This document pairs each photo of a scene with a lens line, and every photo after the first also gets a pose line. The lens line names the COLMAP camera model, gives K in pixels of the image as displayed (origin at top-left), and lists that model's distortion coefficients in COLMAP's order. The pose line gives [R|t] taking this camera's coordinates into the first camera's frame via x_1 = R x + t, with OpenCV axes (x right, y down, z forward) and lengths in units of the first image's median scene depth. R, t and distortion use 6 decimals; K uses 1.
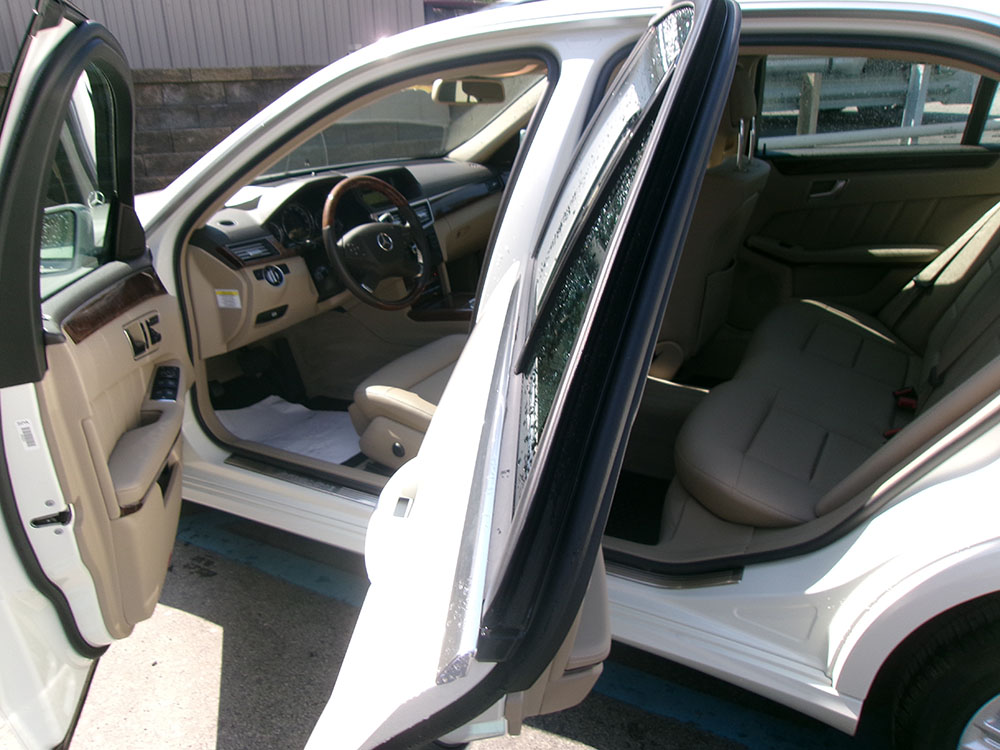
lens RADIAL K [[772.4, 0, 500.0], [0, 772.4, 375.0], [0, 0, 1]] dist [0.006367, 0.005894]
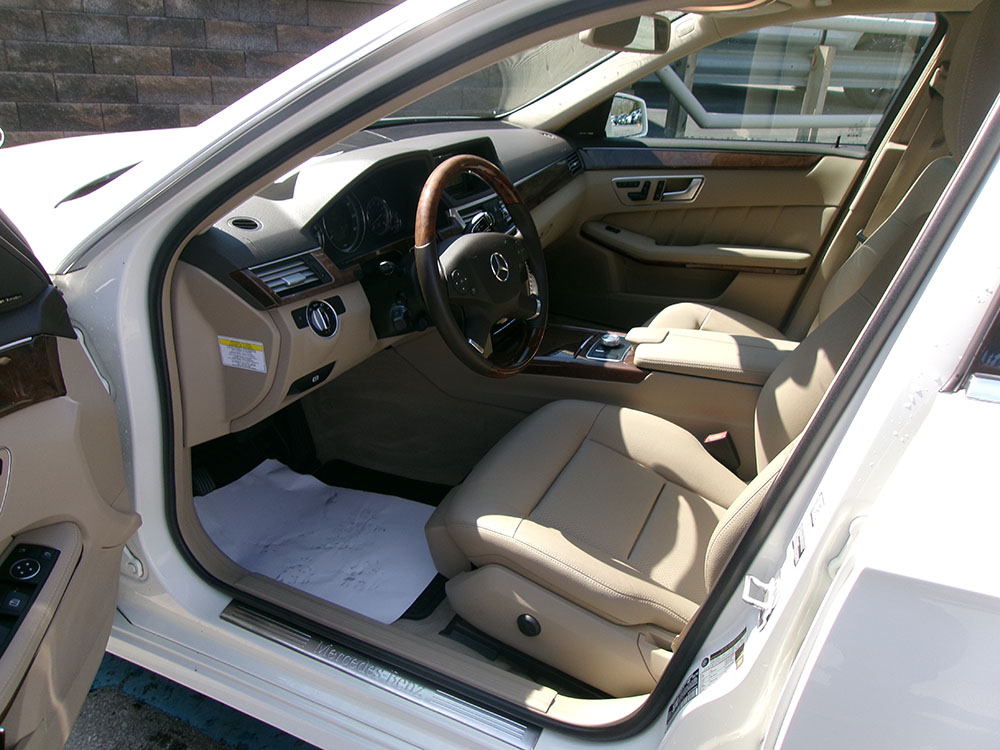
lens RADIAL K [[772.4, 0, 500.0], [0, 772.4, 375.0], [0, 0, 1]] dist [0.006367, 0.005894]
pose [[0.992778, 0.046685, 0.110510, -0.217650], [-0.053187, 0.996978, 0.056630, -0.123701], [-0.107532, -0.062099, 0.992260, 0.392220]]
